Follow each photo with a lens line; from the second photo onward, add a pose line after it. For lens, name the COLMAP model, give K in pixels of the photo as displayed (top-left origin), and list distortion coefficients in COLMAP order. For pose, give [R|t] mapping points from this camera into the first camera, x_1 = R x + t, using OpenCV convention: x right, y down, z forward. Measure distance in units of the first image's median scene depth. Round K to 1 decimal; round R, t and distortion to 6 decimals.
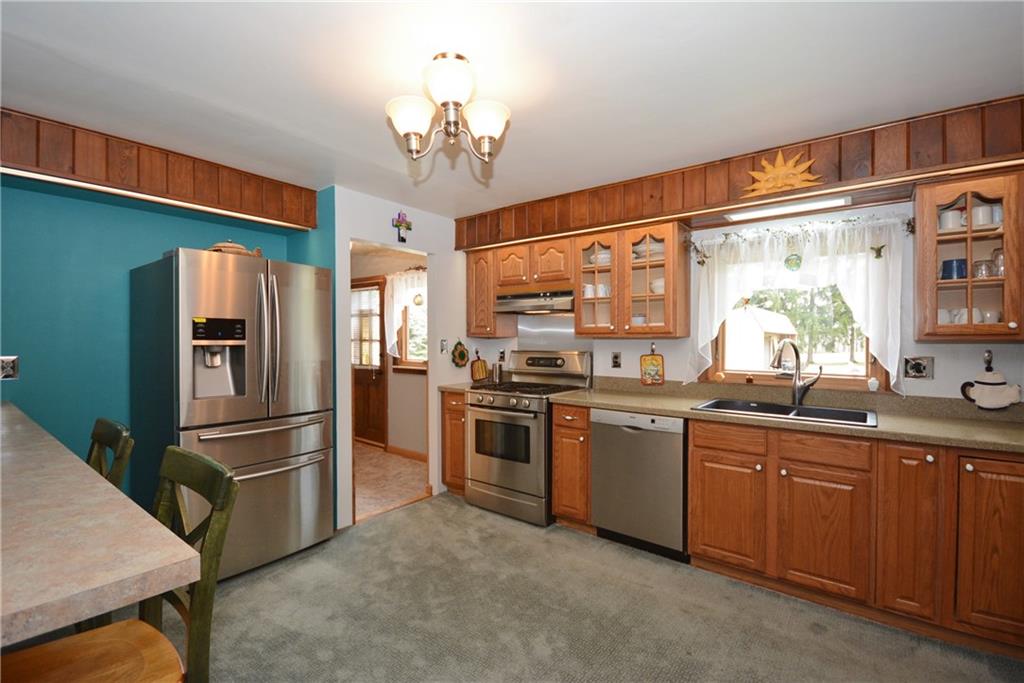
lens RADIAL K [[447.3, 0, 510.2], [0, 447.3, 345.2], [0, 0, 1]] dist [-0.001741, -0.000122]
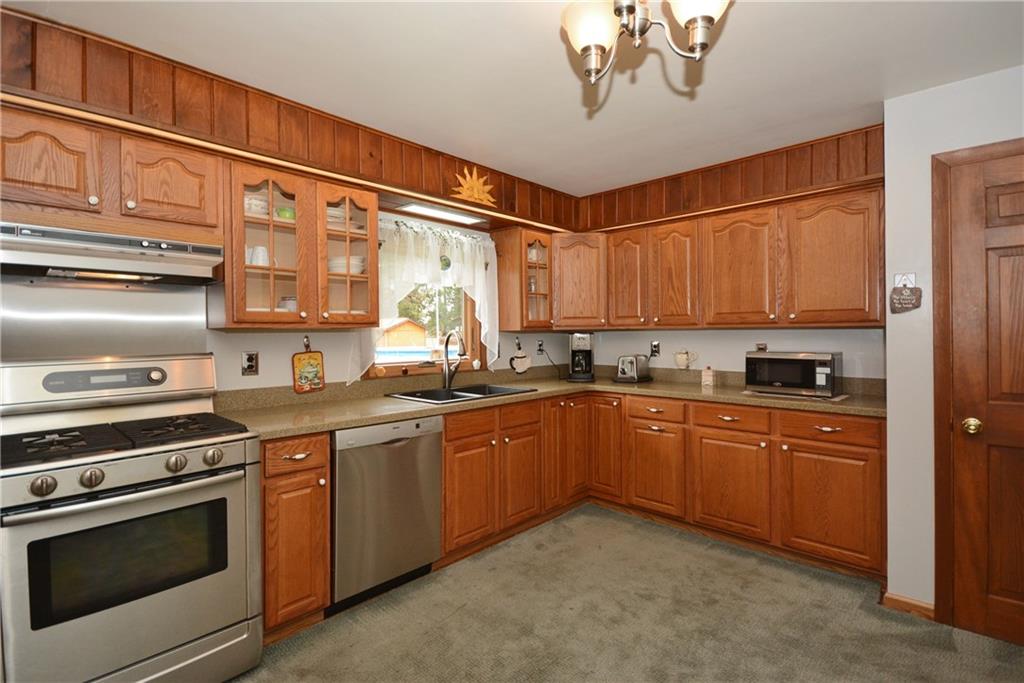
lens RADIAL K [[479.9, 0, 508.2], [0, 479.9, 334.9], [0, 0, 1]] dist [0.003770, -0.000179]
pose [[0.113659, -0.010679, 0.993462, -0.555125], [0.018679, 0.999788, 0.008610, -0.009823], [-0.993344, 0.017578, 0.113834, 0.699215]]
